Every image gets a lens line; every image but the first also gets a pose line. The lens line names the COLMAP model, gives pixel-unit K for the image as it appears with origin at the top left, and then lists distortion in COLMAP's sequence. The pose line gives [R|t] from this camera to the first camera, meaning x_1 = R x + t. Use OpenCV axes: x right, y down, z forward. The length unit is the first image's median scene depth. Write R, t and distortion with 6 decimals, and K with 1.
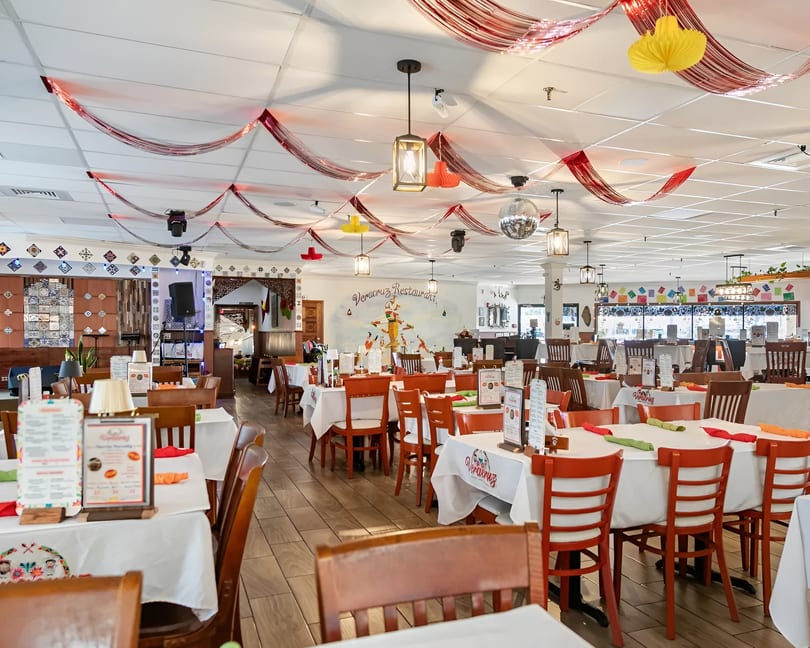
lens RADIAL K [[446.5, 0, 404.7], [0, 446.5, 330.7], [0, 0, 1]] dist [0.005723, 0.000310]
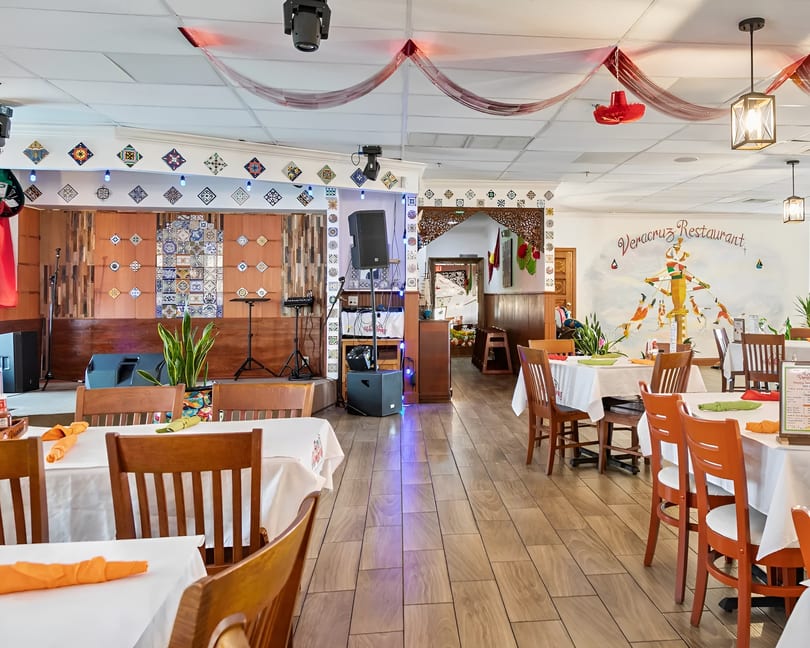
lens RADIAL K [[446.5, 0, 404.7], [0, 446.5, 330.7], [0, 0, 1]] dist [0.005723, 0.000310]
pose [[0.887235, 0.032255, -0.460190, -0.161646], [0.005870, 0.996683, 0.081175, 0.003252], [0.461281, -0.074722, 0.884102, 0.447221]]
